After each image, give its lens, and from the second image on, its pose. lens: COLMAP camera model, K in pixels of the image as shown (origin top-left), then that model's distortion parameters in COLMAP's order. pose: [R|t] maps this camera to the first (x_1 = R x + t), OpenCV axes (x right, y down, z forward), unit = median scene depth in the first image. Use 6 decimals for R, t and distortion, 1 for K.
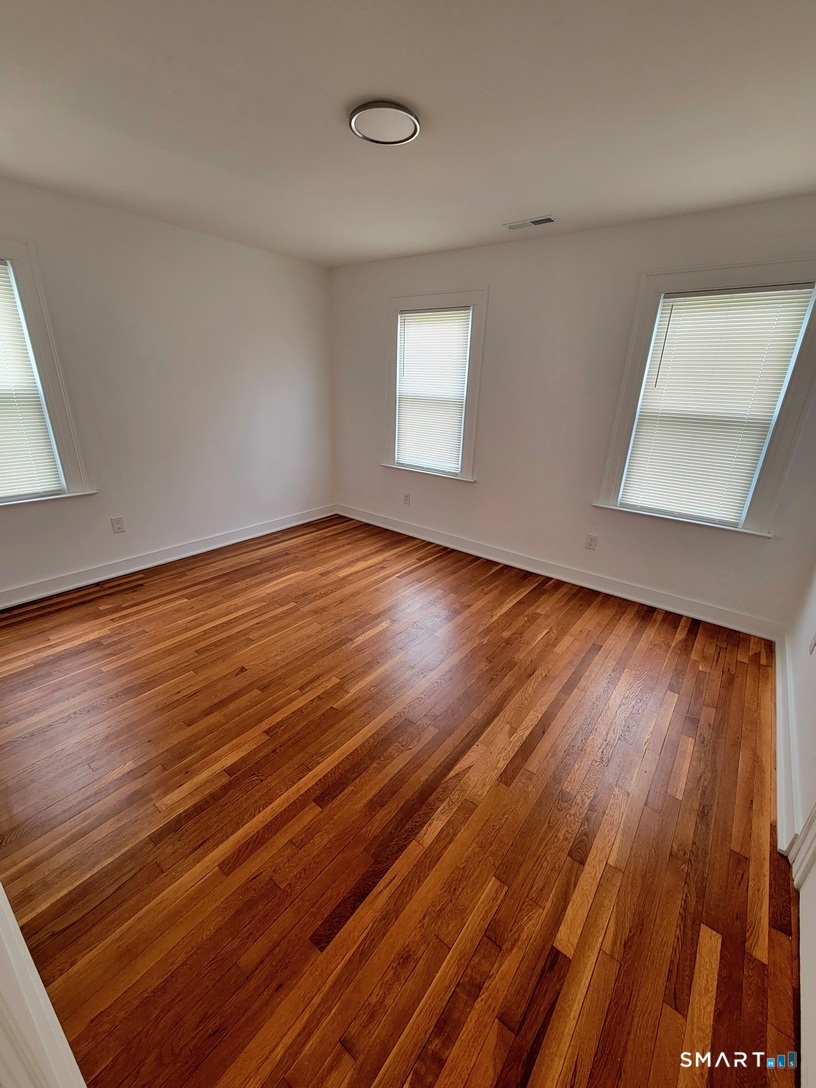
lens RADIAL K [[444.3, 0, 408.0], [0, 444.3, 544.0], [0, 0, 1]] dist [0.002426, -0.000289]
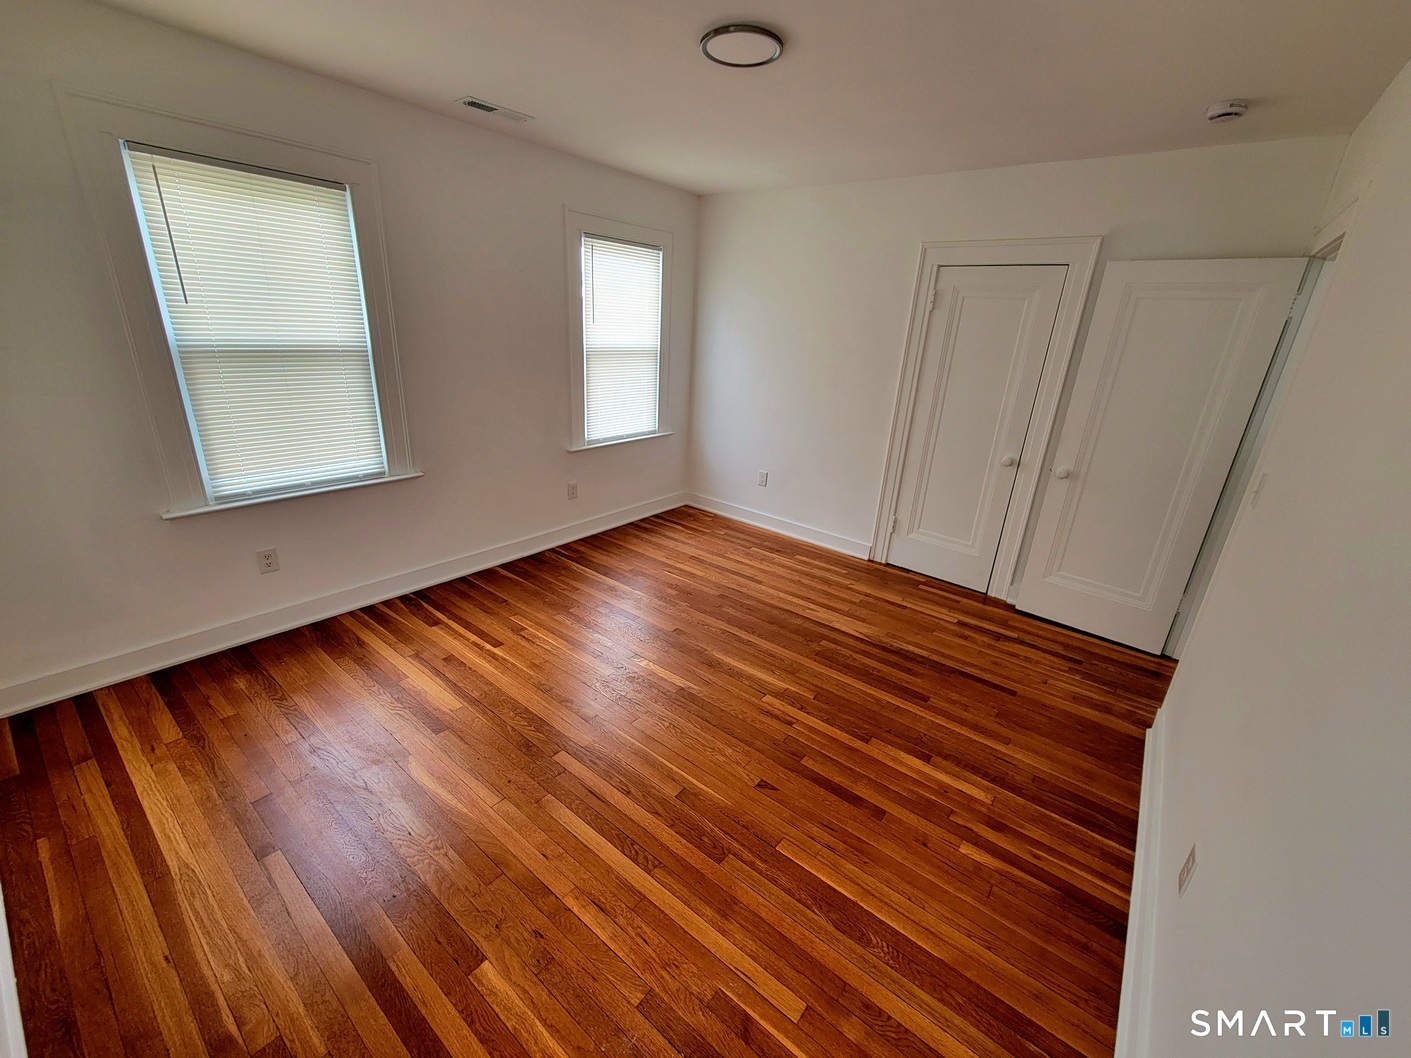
lens RADIAL K [[576.1, 0, 710.6], [0, 576.1, 525.5], [0, 0, 1]] dist [0.002426, -0.000289]
pose [[0.010571, -0.370010, 0.928968, -0.933719], [0.300588, 0.887227, 0.349964, -0.352680], [-0.953696, 0.275537, 0.120600, 0.778531]]
